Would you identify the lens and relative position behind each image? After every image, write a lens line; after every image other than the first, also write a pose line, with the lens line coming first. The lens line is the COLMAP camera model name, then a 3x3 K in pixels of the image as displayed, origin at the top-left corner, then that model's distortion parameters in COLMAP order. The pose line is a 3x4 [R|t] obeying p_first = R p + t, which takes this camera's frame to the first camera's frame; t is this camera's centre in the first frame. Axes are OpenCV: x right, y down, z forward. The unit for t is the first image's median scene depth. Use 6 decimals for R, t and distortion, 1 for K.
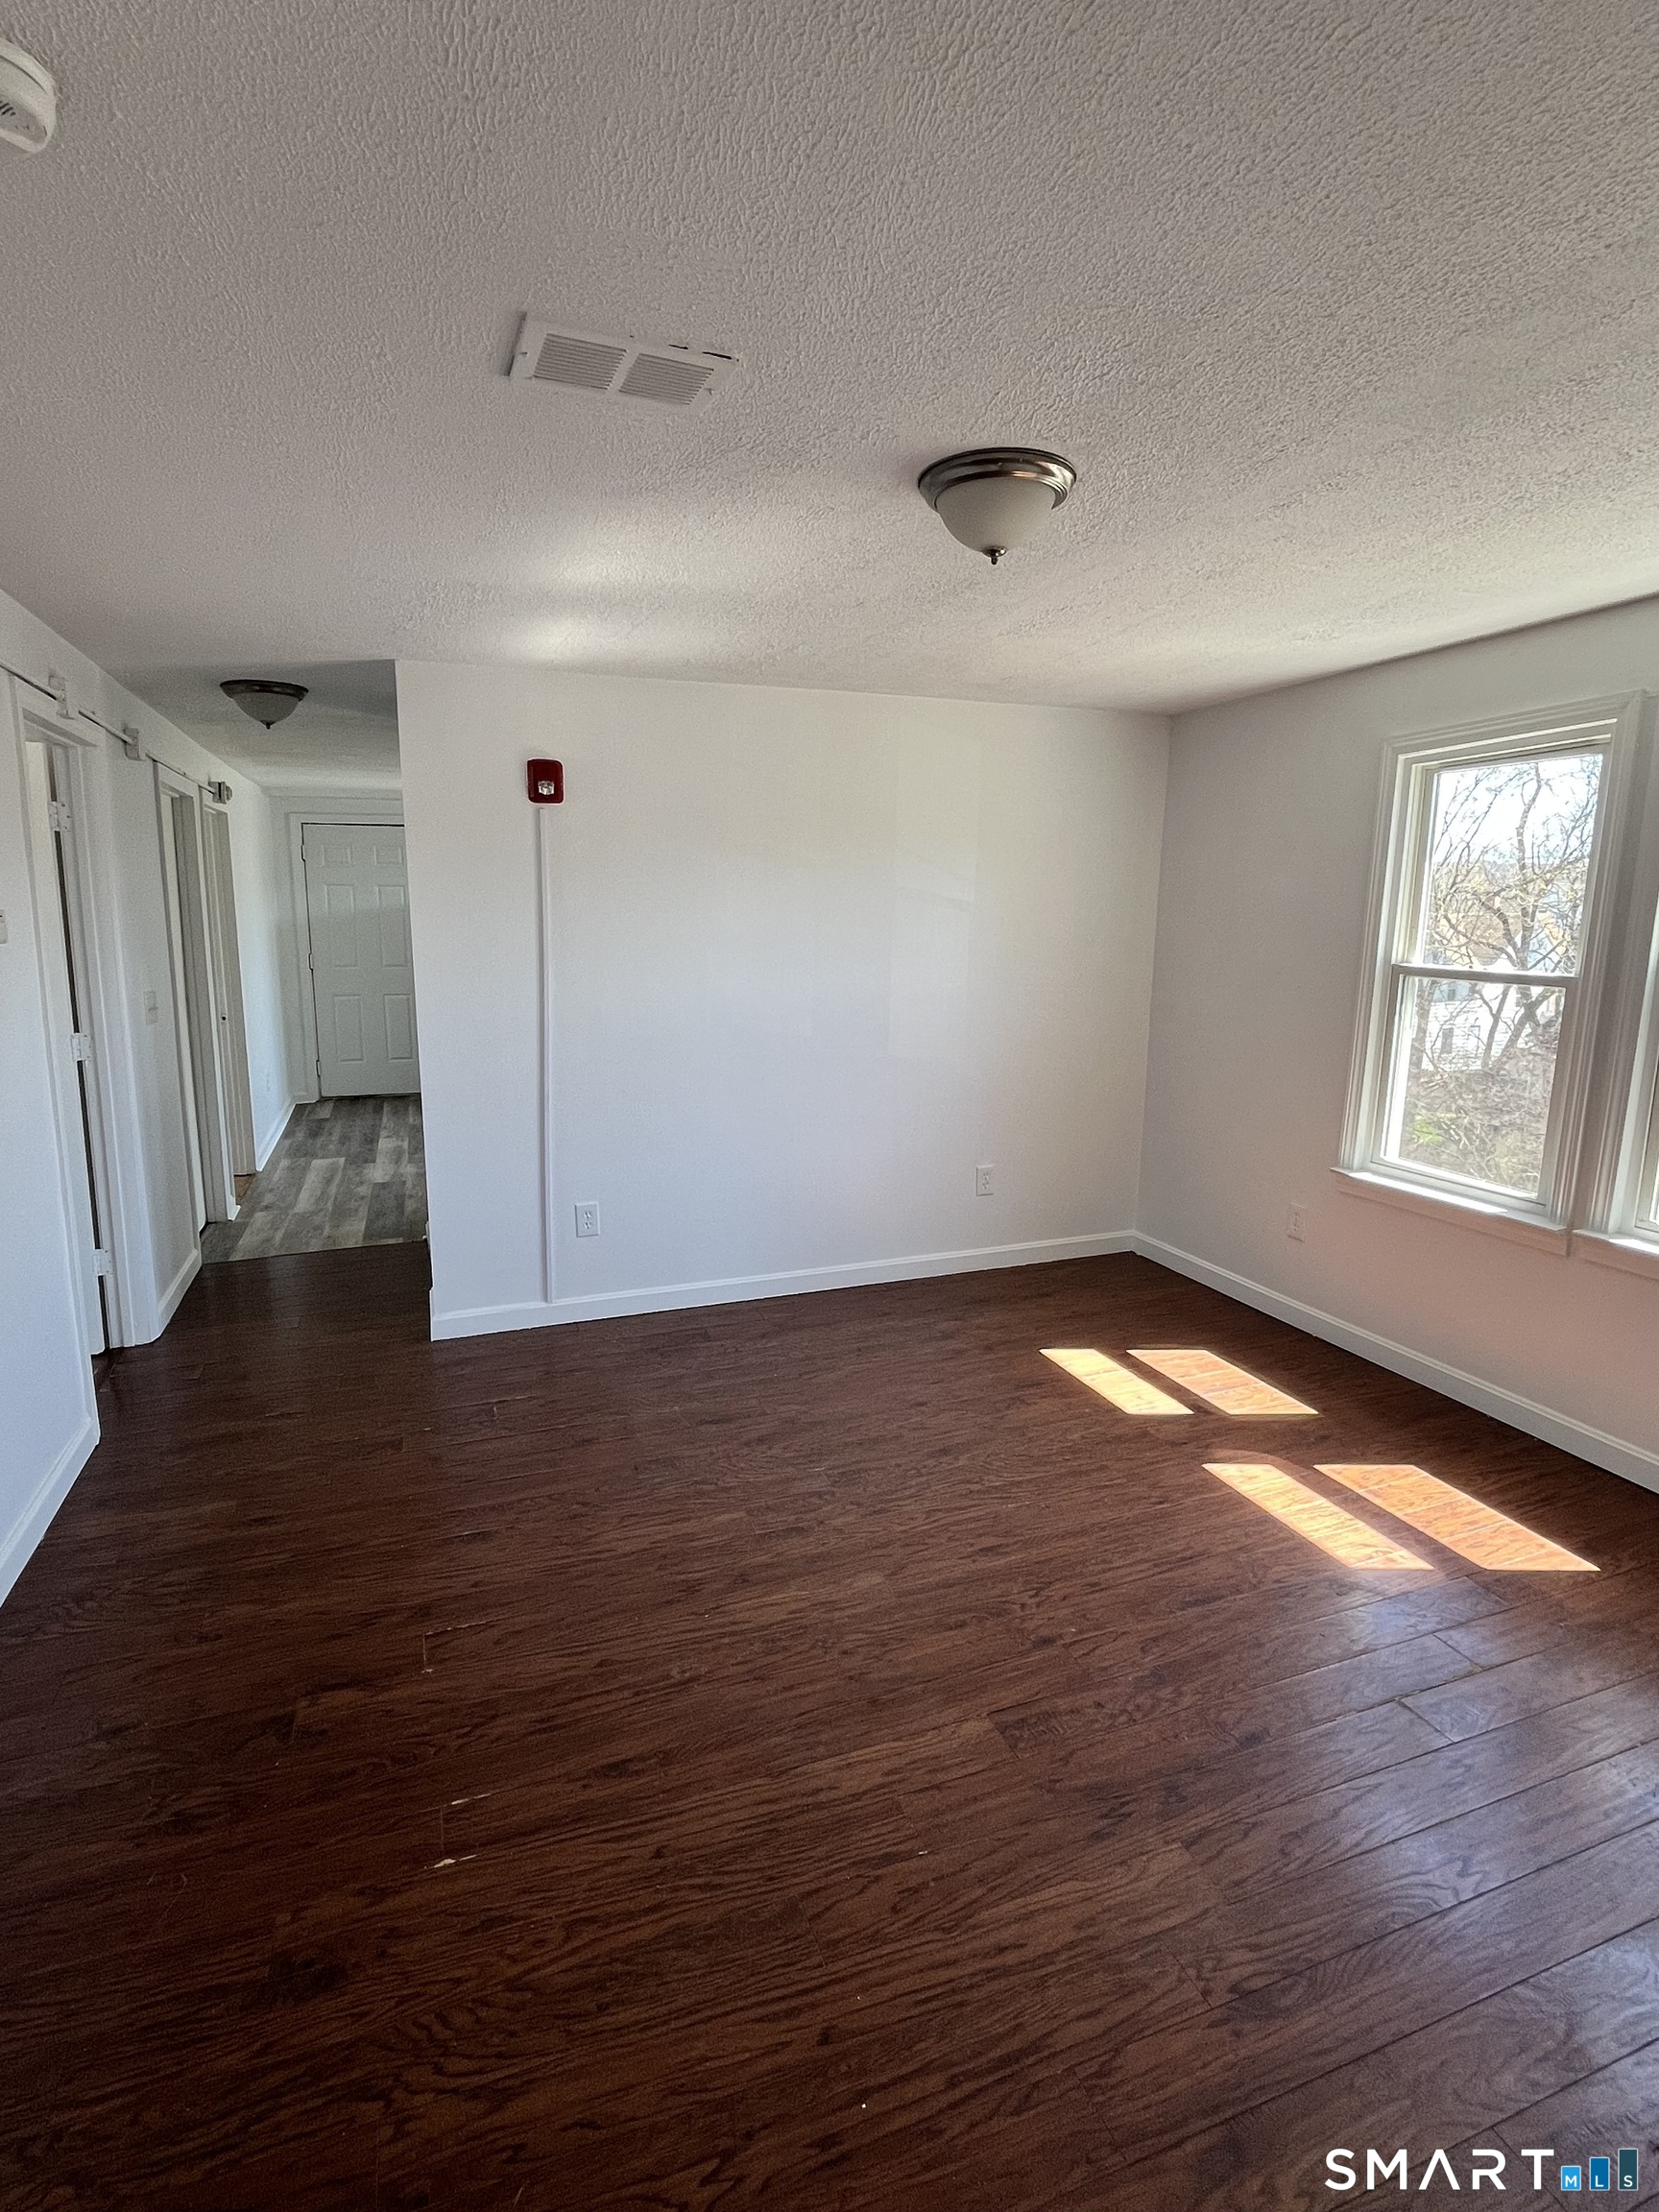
lens RADIAL K [[1105.6, 0, 836.5], [0, 1105.6, 1108.5], [0, 0, 1]] dist [0.000305, 0.002307]
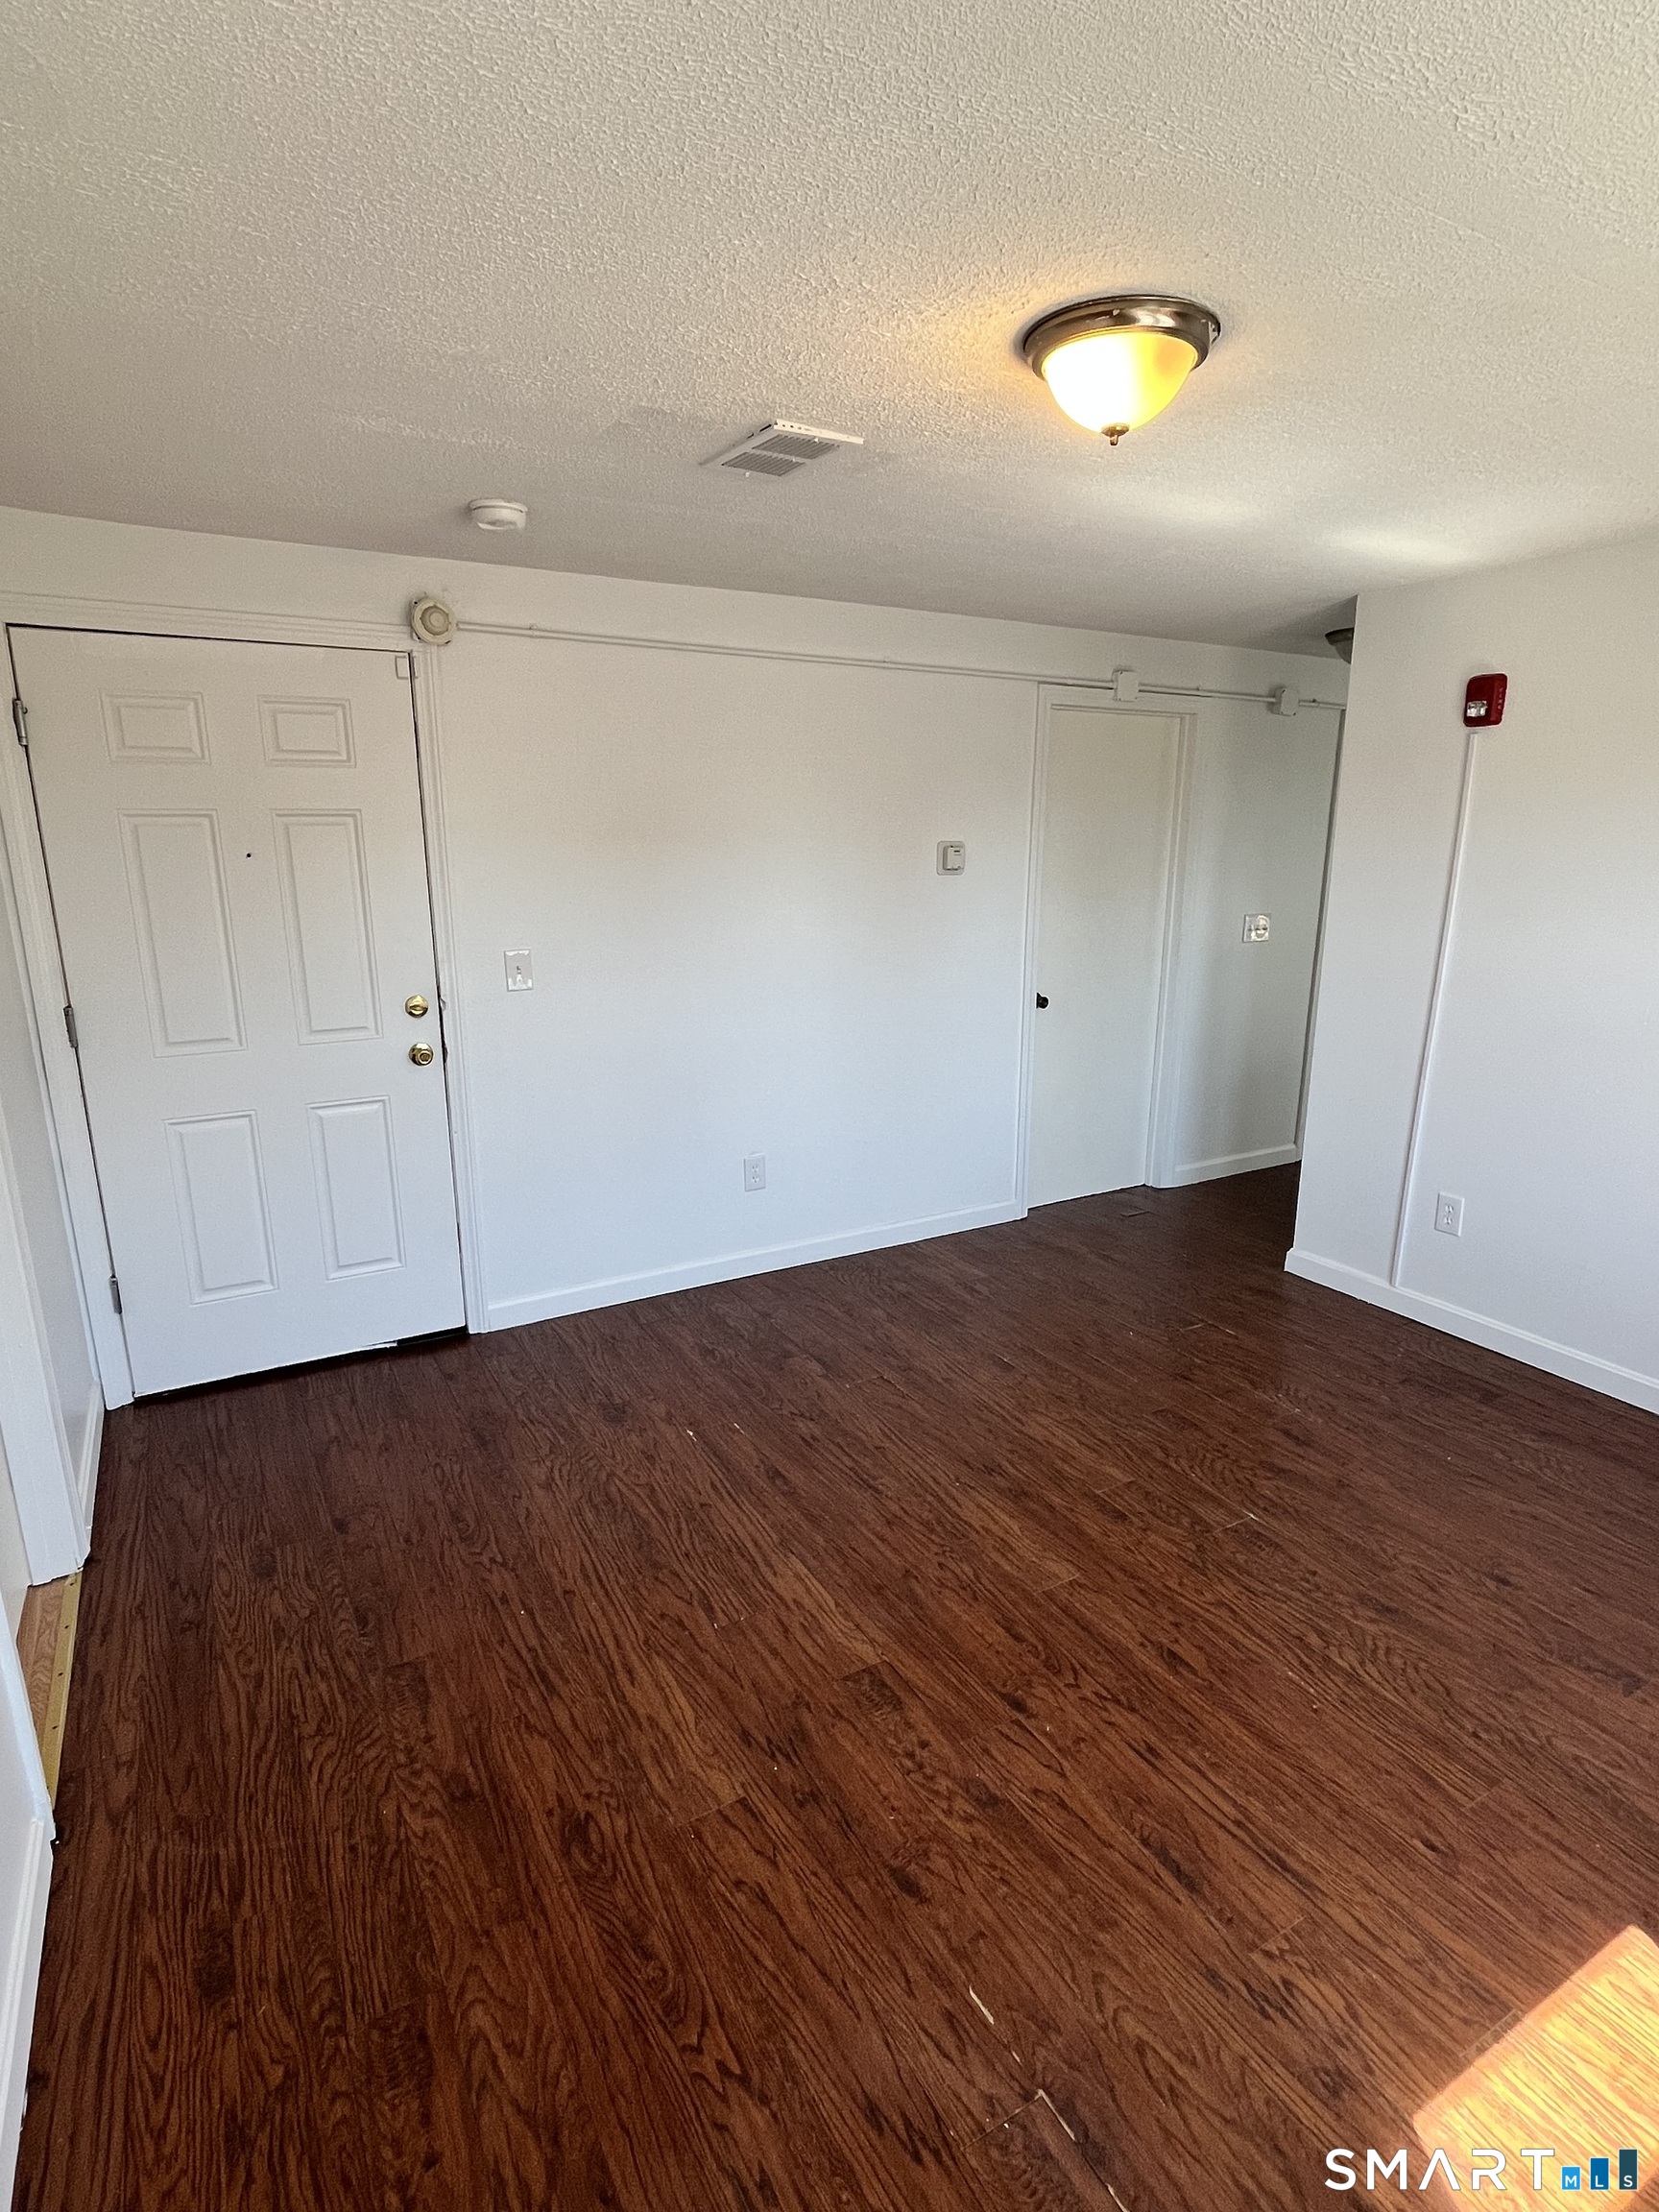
lens RADIAL K [[1105.6, 0, 824.5], [0, 1105.6, 1103.5], [0, 0, 1]] dist [0.000305, 0.002307]
pose [[0.176725, 0.236086, -0.955527, 1.039754], [-0.177505, 0.962534, 0.204987, -0.154245], [0.968122, 0.133385, 0.212010, 0.701148]]
